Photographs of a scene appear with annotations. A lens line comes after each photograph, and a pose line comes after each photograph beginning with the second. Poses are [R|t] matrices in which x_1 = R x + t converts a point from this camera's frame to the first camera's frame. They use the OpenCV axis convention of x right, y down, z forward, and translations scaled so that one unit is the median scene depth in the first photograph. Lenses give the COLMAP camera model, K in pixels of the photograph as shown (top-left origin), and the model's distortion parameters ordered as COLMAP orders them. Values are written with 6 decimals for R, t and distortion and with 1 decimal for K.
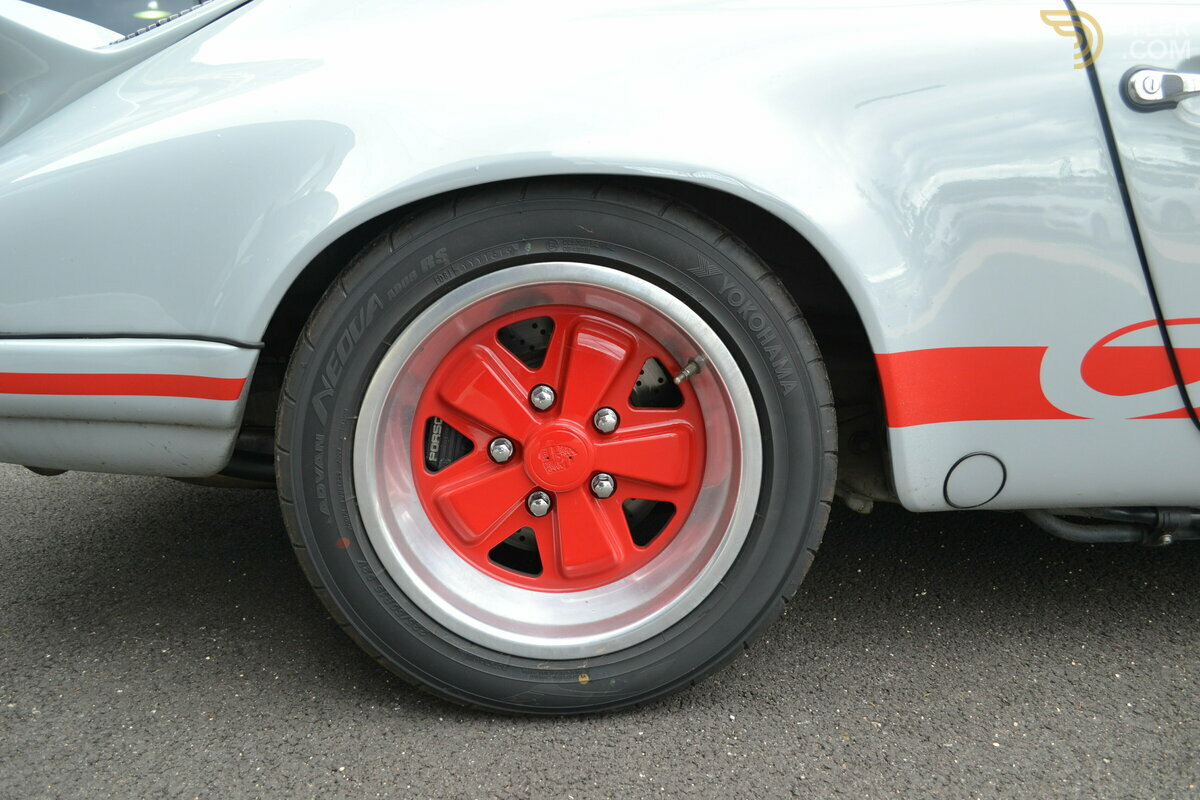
lens RADIAL K [[1054.9, 0, 600.0], [0, 1054.9, 400.0], [0, 0, 1]] dist [-0.064405, 0.000516]
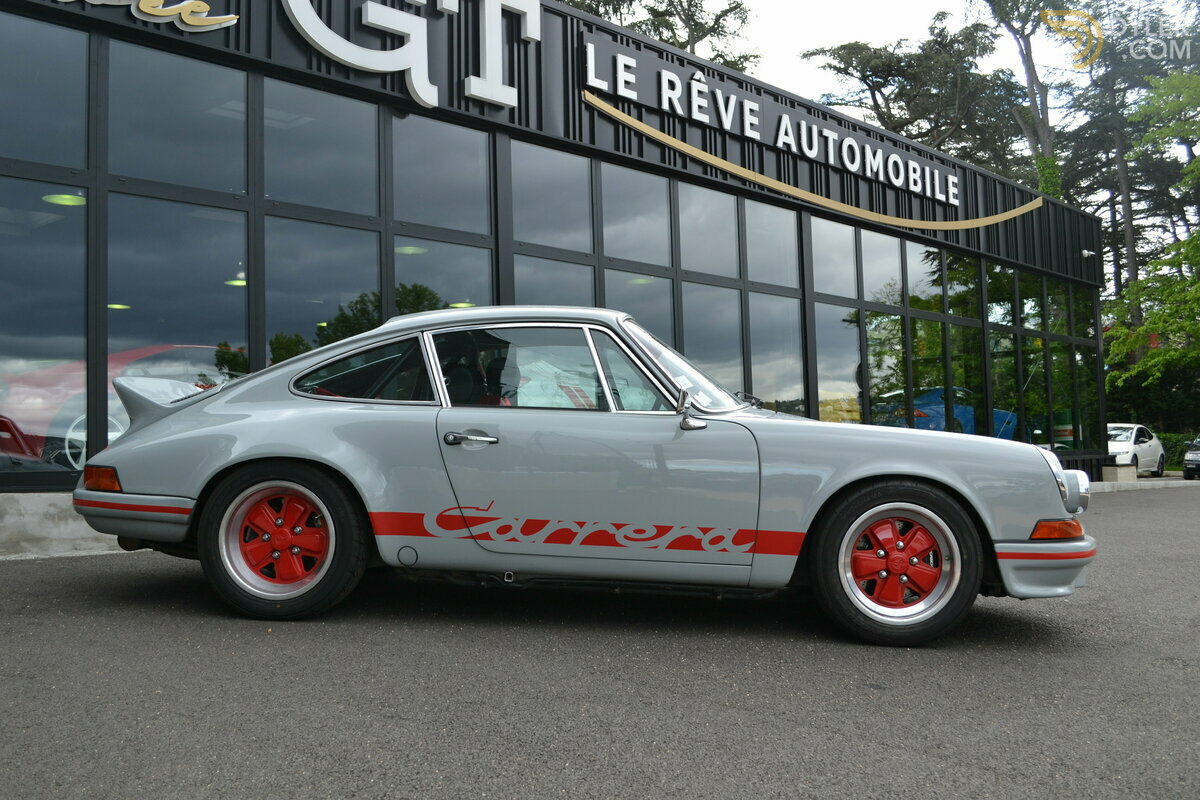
lens RADIAL K [[1166.8, 0, 600.0], [0, 1166.8, 400.0], [0, 0, 1]] dist [-0.043628, -0.016307]
pose [[0.994453, 0.044629, -0.095243, 1.306513], [-0.065154, 0.972244, -0.224714, 0.389524], [0.082571, 0.229673, 0.969759, -2.597125]]
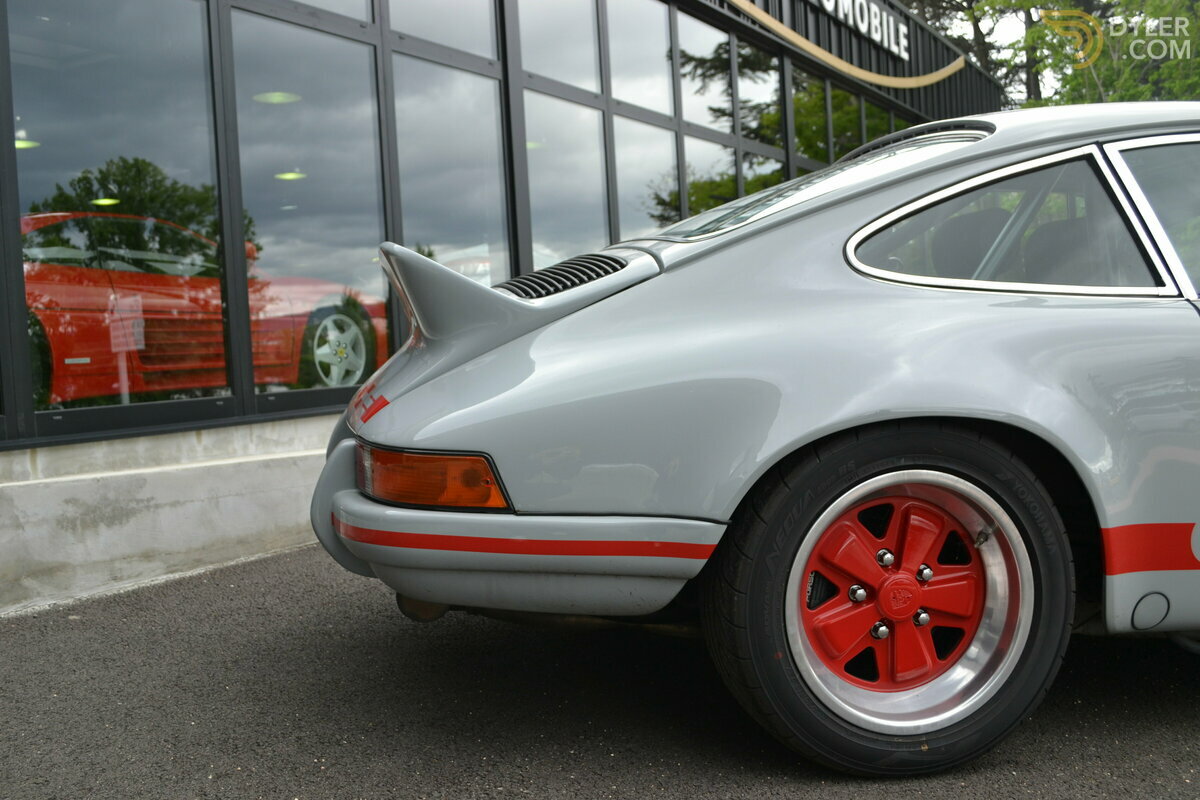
lens RADIAL K [[1207.2, 0, 600.0], [0, 1207.2, 400.0], [0, 0, 1]] dist [-0.052938, 0.003367]
pose [[0.990372, 0.018052, 0.137248, -0.710992], [0.001500, 0.990004, -0.141033, 0.016991], [-0.138422, 0.139881, 0.980445, -0.664987]]
